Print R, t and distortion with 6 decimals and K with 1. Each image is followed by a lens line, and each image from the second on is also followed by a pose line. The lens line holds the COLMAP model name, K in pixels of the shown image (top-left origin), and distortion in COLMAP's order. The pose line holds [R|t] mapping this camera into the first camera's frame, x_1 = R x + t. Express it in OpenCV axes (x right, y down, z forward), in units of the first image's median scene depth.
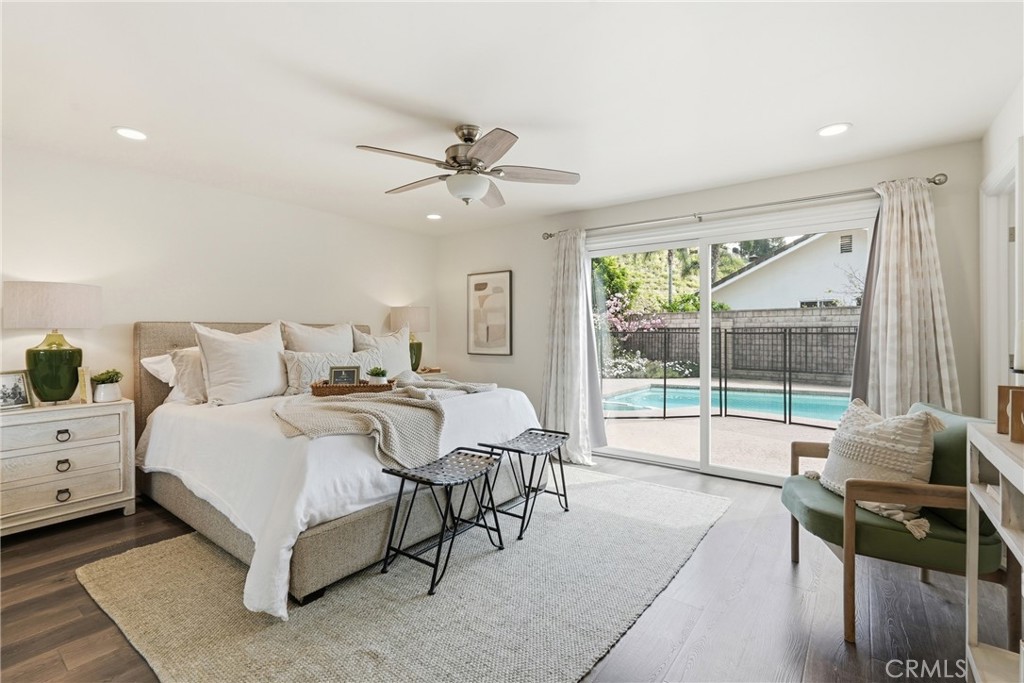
lens RADIAL K [[459.3, 0, 495.5], [0, 459.3, 334.7], [0, 0, 1]] dist [-0.012017, 0.006689]
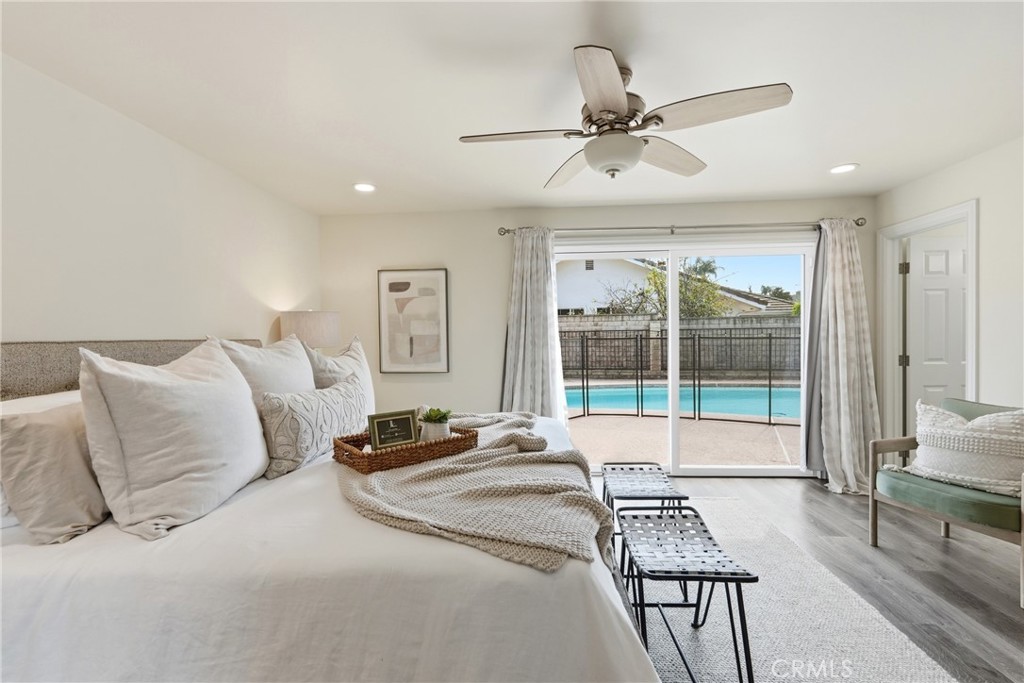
lens RADIAL K [[459.3, 0, 514.1], [0, 459.3, 345.0], [0, 0, 1]] dist [-0.012017, 0.006689]
pose [[0.838361, -0.025390, 0.544523, -0.313532], [0.017653, 0.999655, 0.019432, -0.017345], [-0.544829, -0.006679, 0.838521, 0.244249]]
